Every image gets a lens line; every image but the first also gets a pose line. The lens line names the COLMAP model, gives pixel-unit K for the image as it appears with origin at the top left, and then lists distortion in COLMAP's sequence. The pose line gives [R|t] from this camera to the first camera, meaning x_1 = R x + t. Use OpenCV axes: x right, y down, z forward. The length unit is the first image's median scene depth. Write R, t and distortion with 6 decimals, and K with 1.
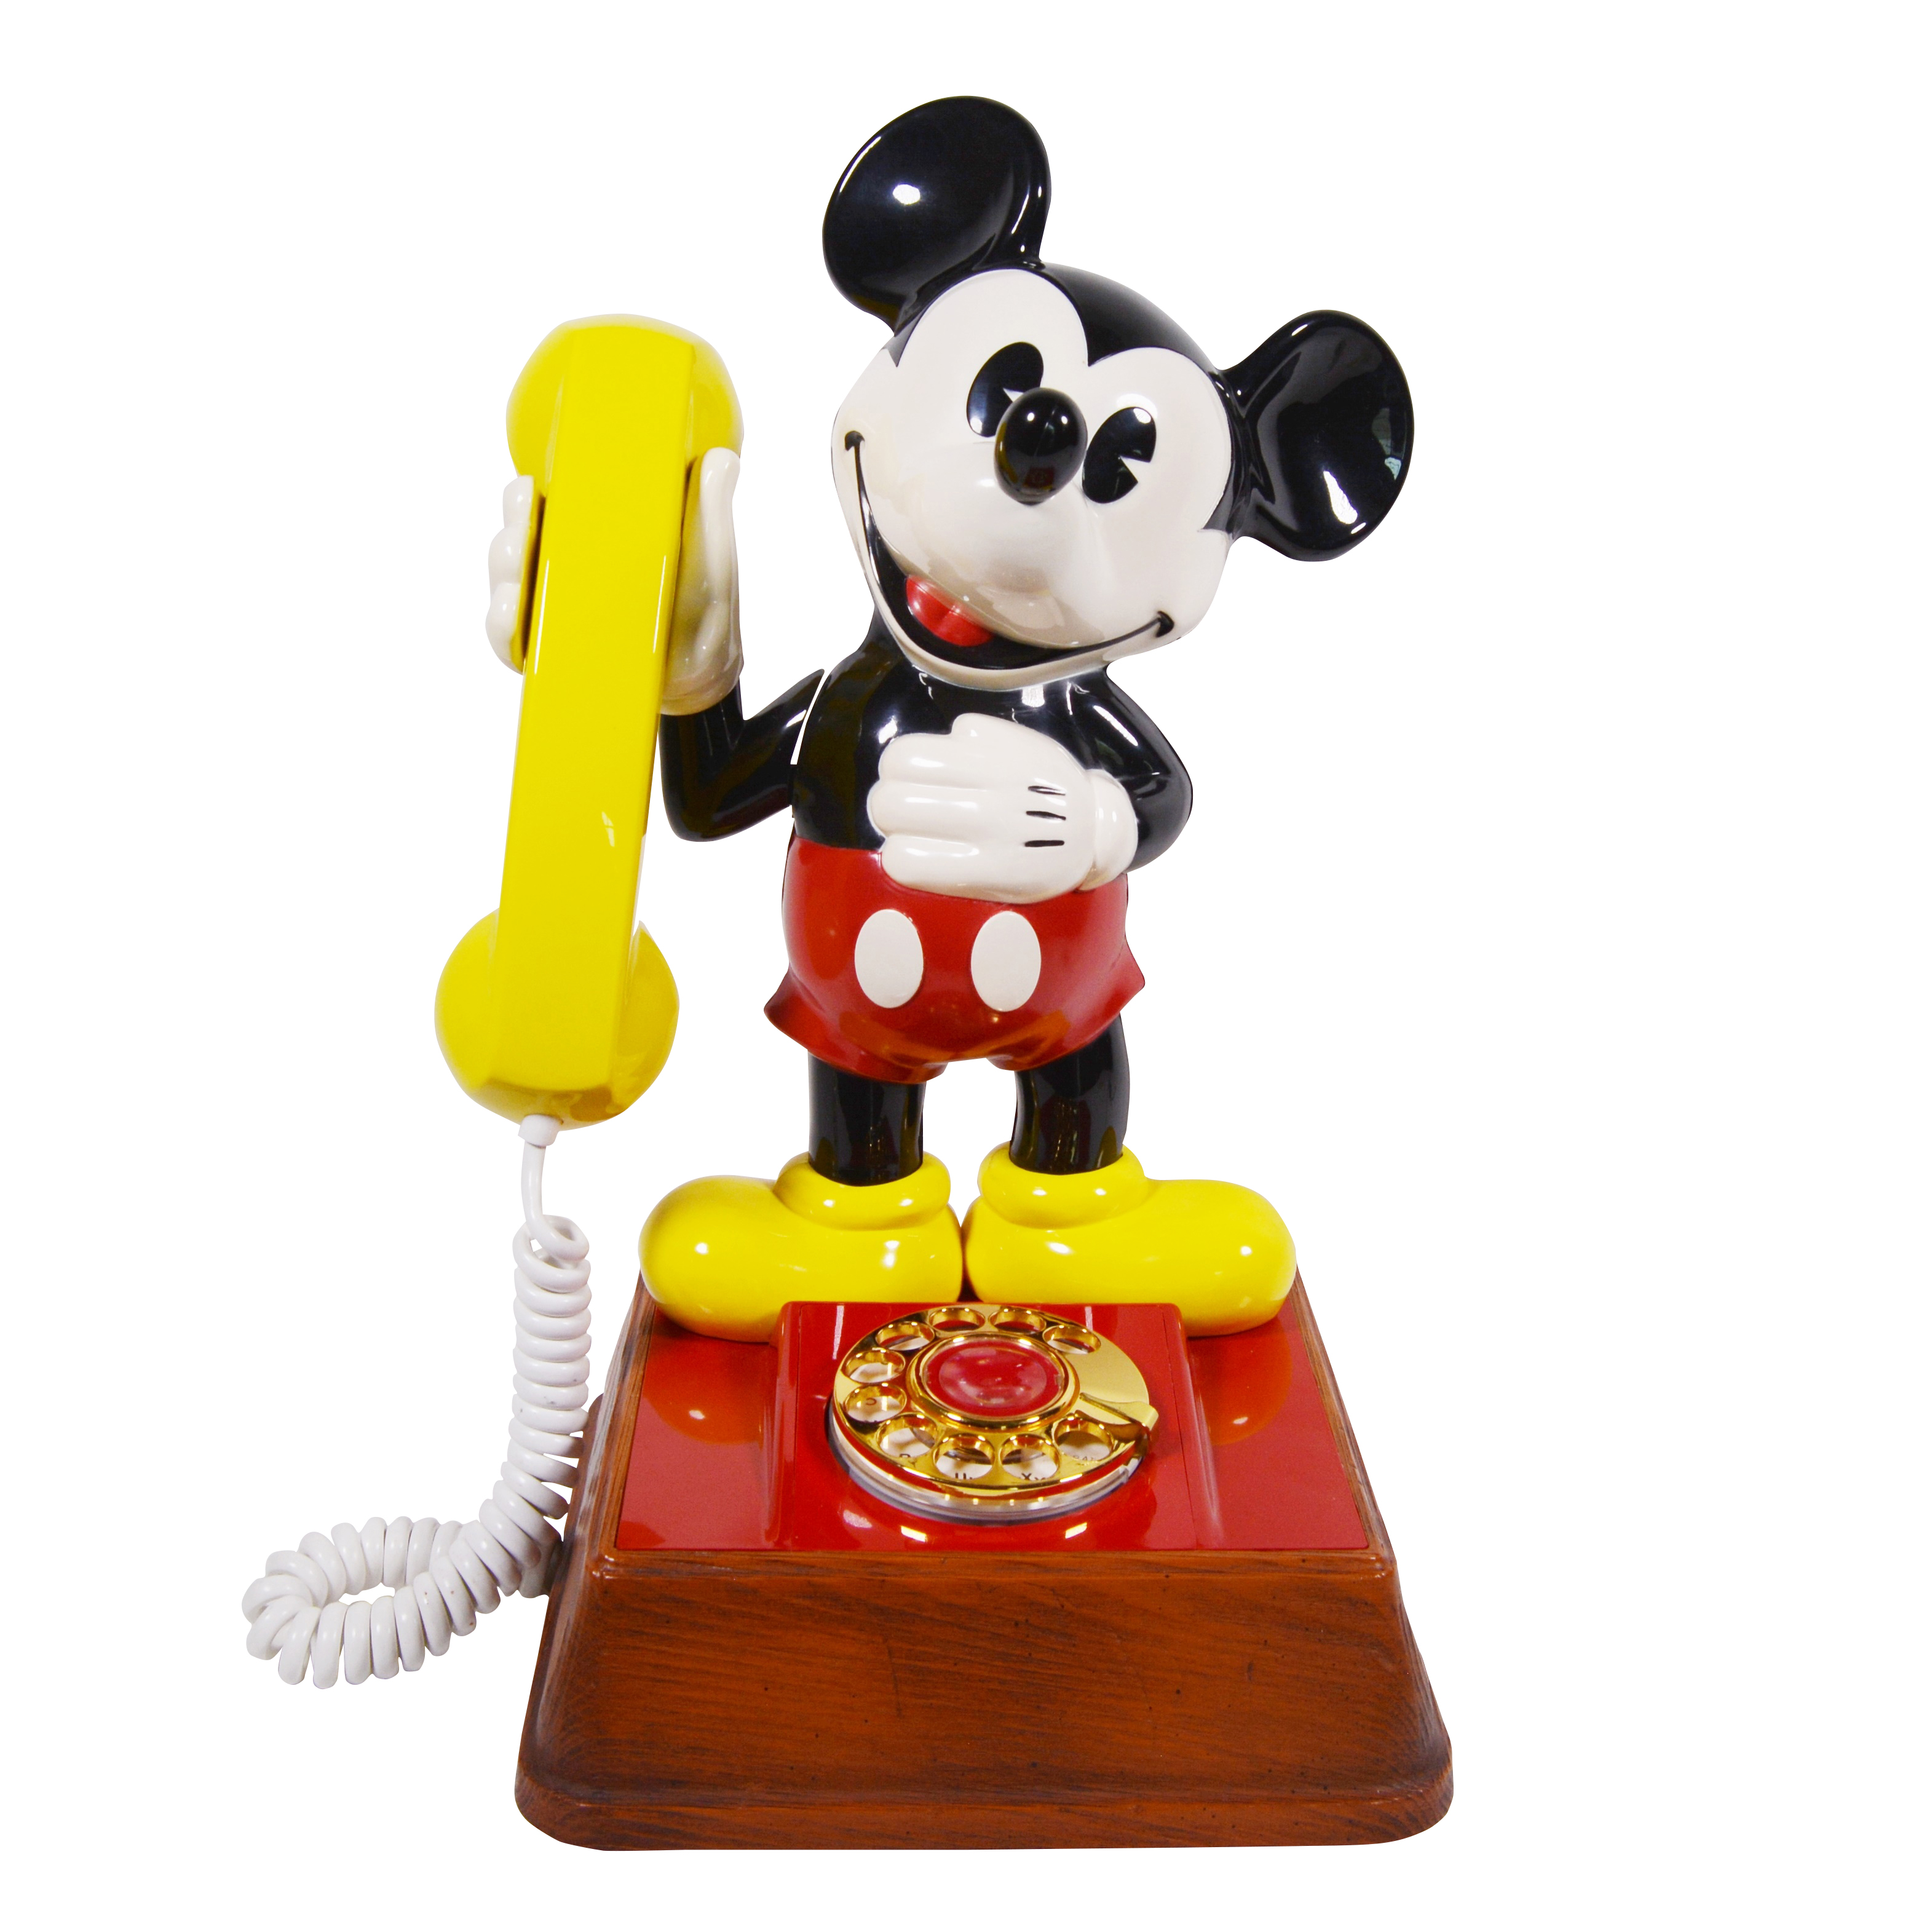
lens RADIAL K [[2580.1, 0, 966.0], [0, 2580.1, 966.0], [0, 0, 1]] dist [-0.127574, 0.007235]
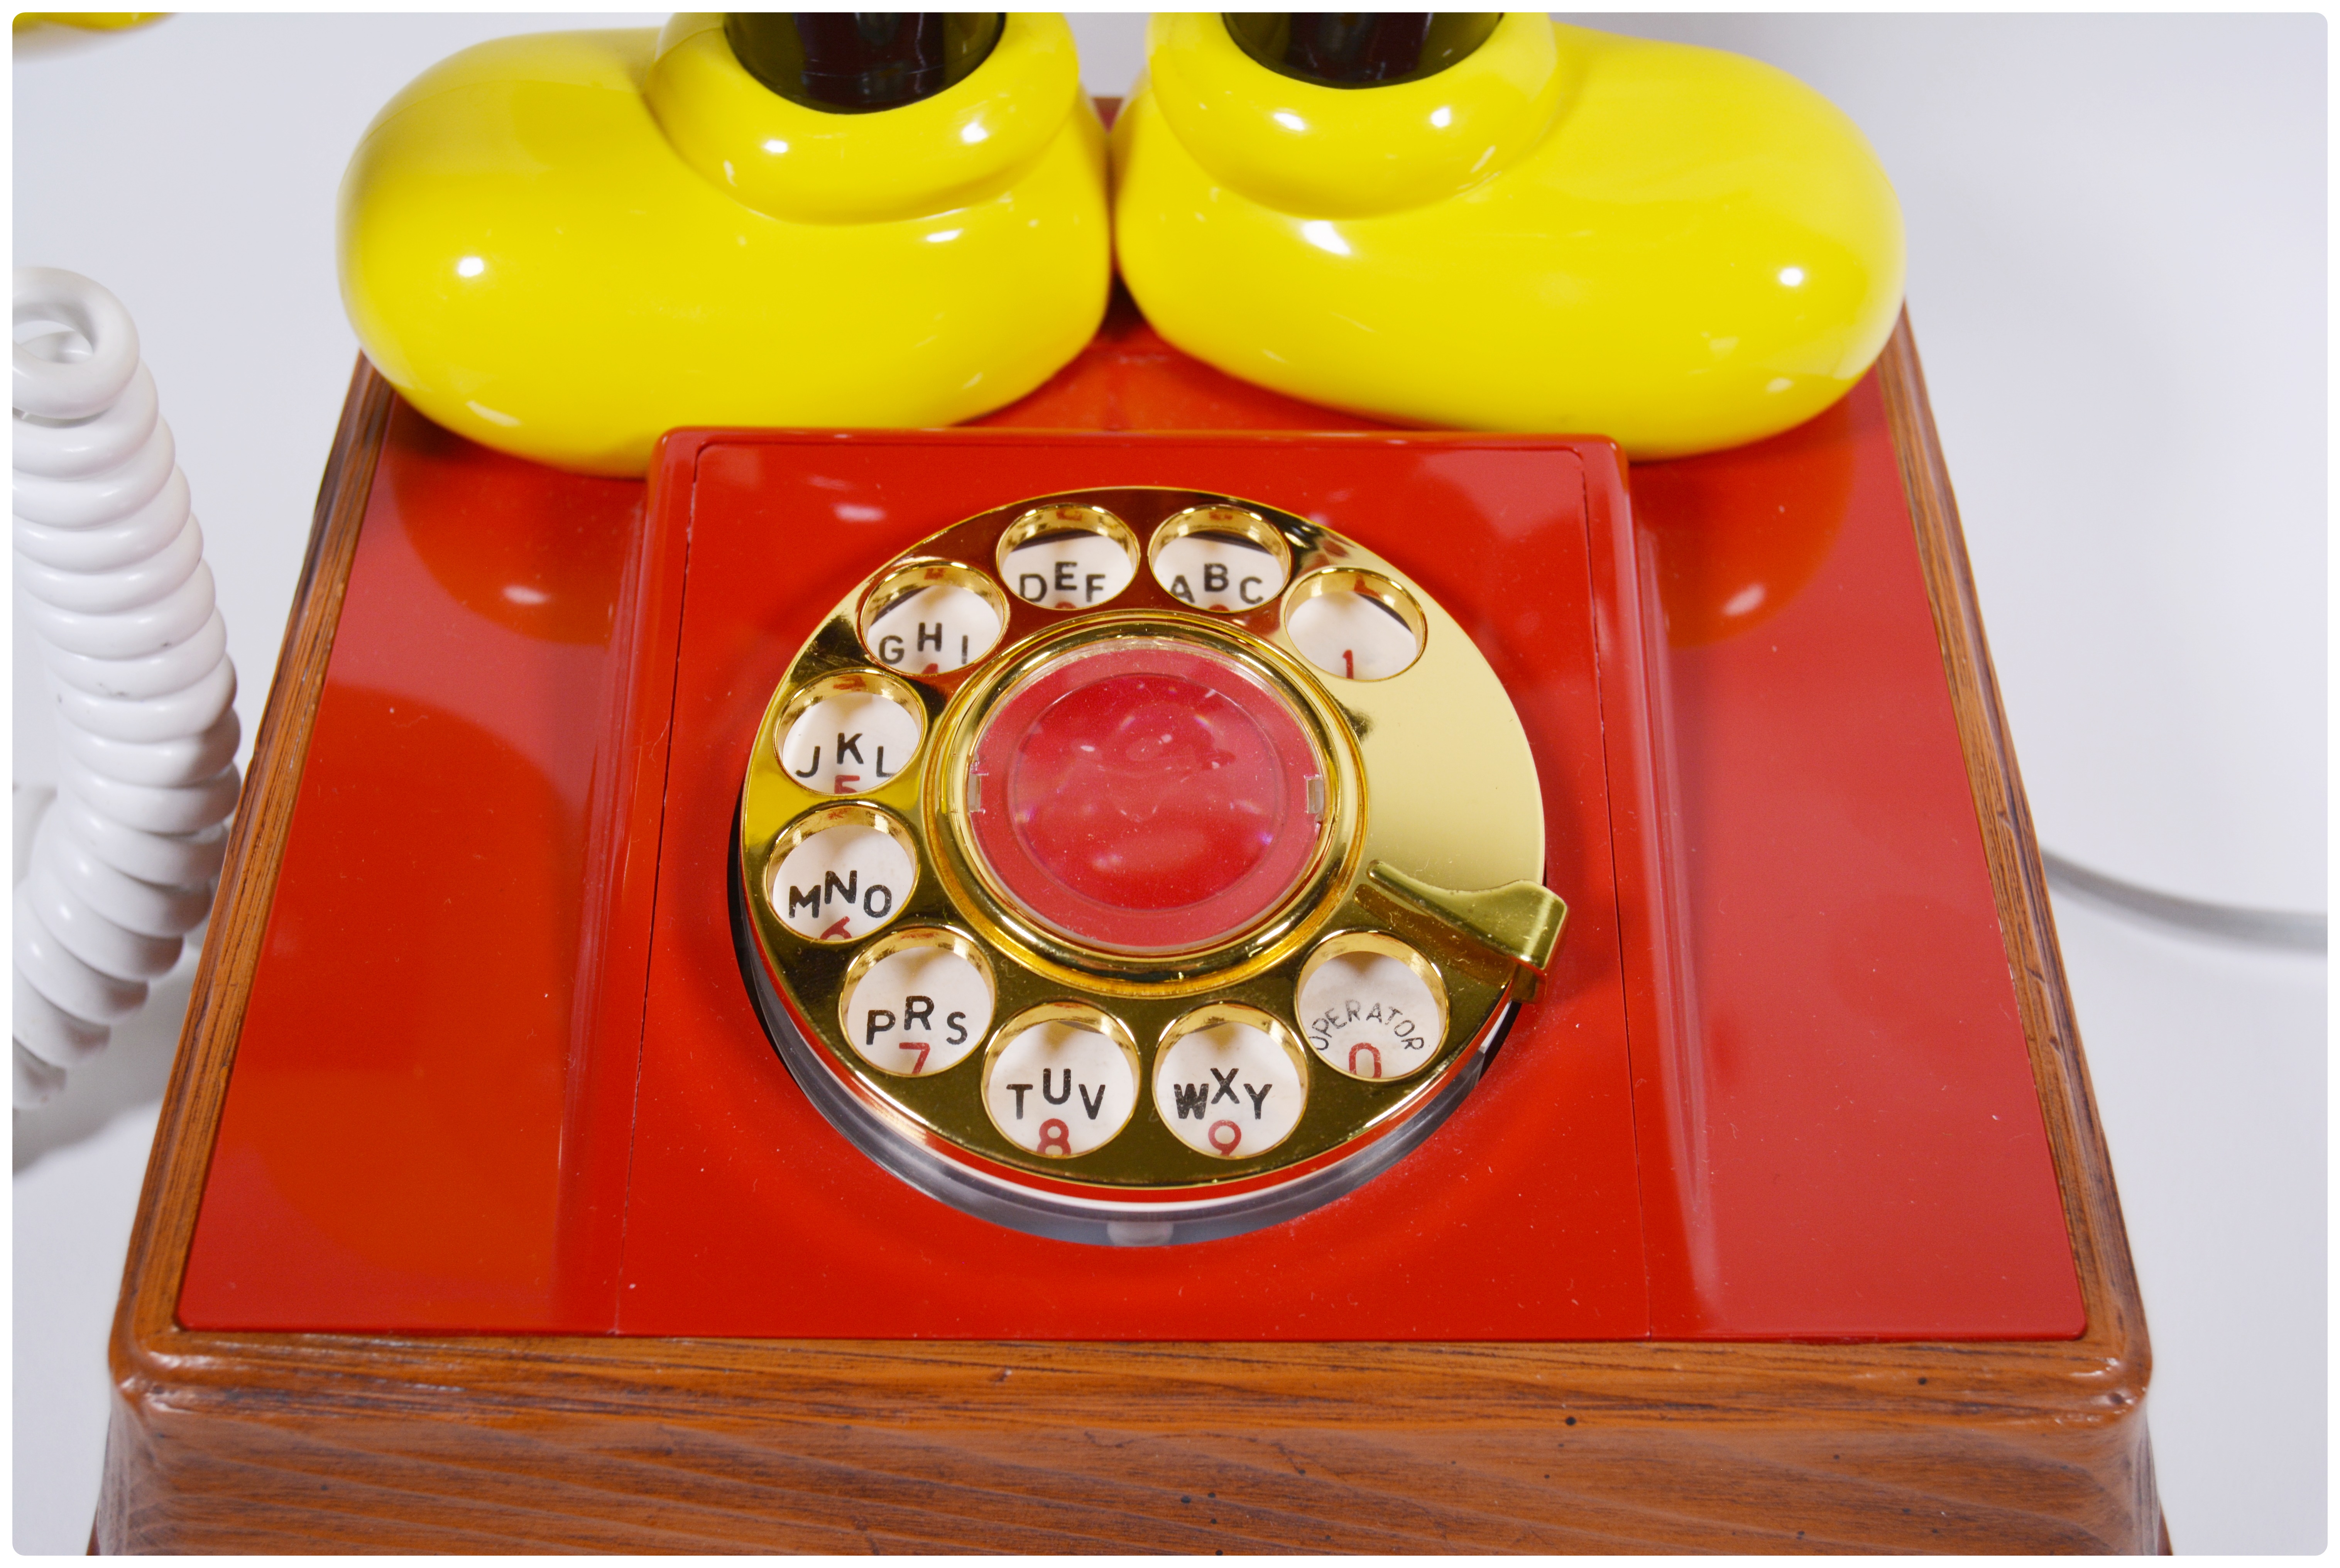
lens RADIAL K [[3050.2, 0, 1170.0], [0, 3050.2, 784.0], [0, 0, 1]] dist [-0.048371, -0.035239]
pose [[0.999631, 0.014431, -0.023016, 0.023322], [-0.000436, 0.855655, 0.517547, -0.075764], [0.027162, -0.517346, 0.855345, 0.570629]]
